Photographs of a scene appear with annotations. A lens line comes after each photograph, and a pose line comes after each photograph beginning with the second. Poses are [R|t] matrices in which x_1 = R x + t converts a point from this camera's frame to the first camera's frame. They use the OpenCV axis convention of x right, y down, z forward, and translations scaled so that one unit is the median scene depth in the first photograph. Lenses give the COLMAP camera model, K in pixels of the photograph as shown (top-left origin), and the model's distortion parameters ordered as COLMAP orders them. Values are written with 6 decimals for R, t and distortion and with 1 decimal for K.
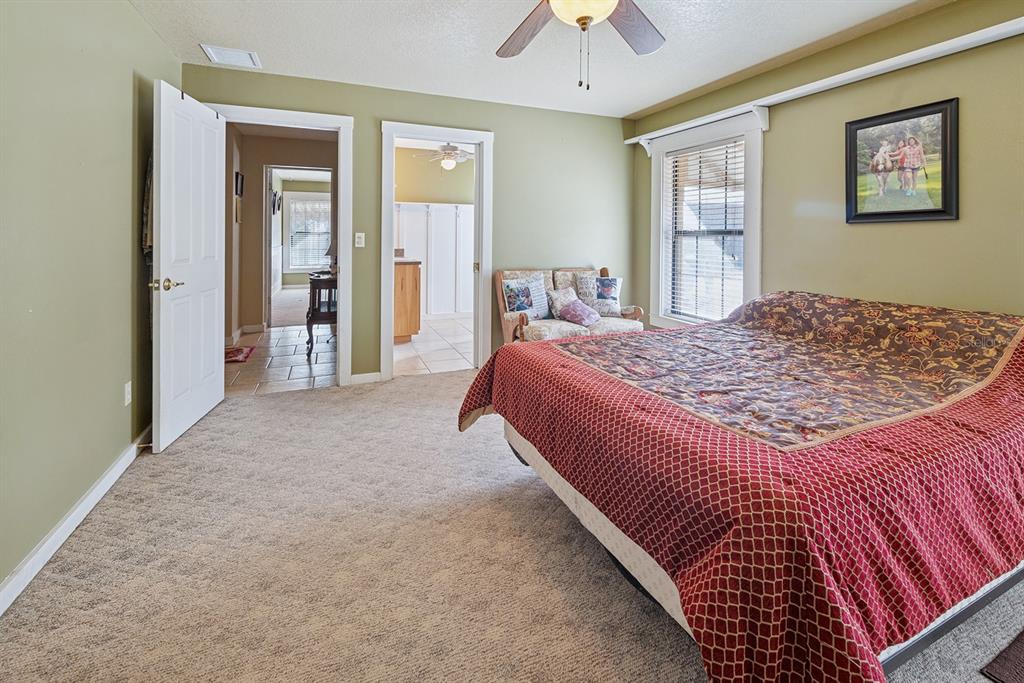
lens RADIAL K [[426.1, 0, 482.2], [0, 426.1, 234.9], [0, 0, 1]] dist [-0.002059, -0.000031]
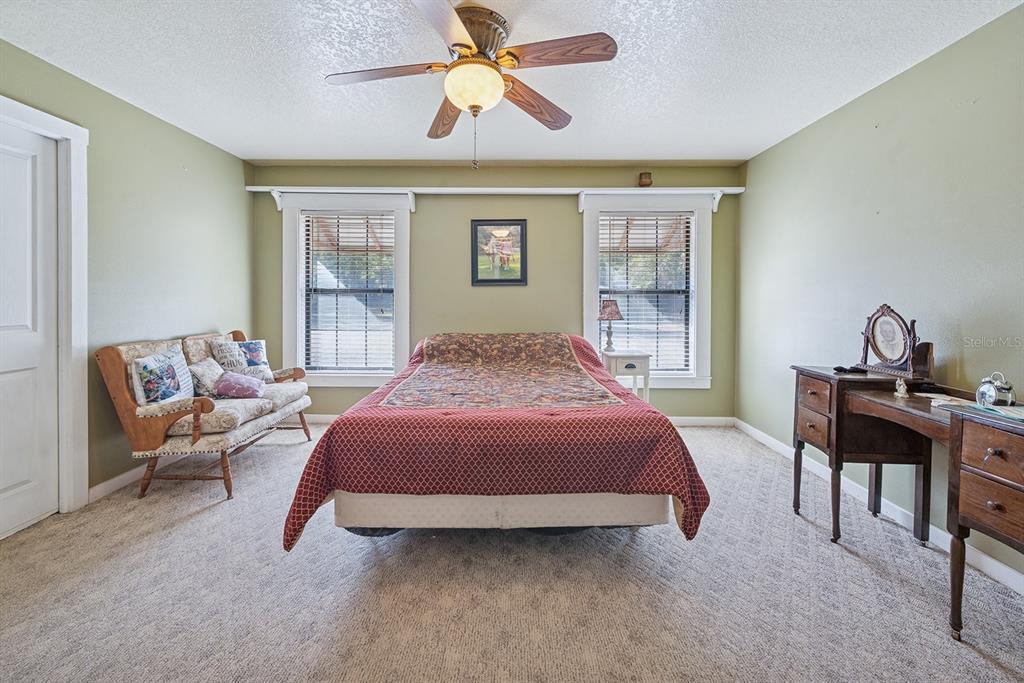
lens RADIAL K [[426.1, 0, 496.5], [0, 426.1, 301.8], [0, 0, 1]] dist [-0.002059, -0.000031]
pose [[0.388468, -0.017963, 0.921287, -0.421031], [-0.002885, 0.999781, 0.020710, -0.000638], [-0.921458, -0.010704, 0.388331, 0.258623]]
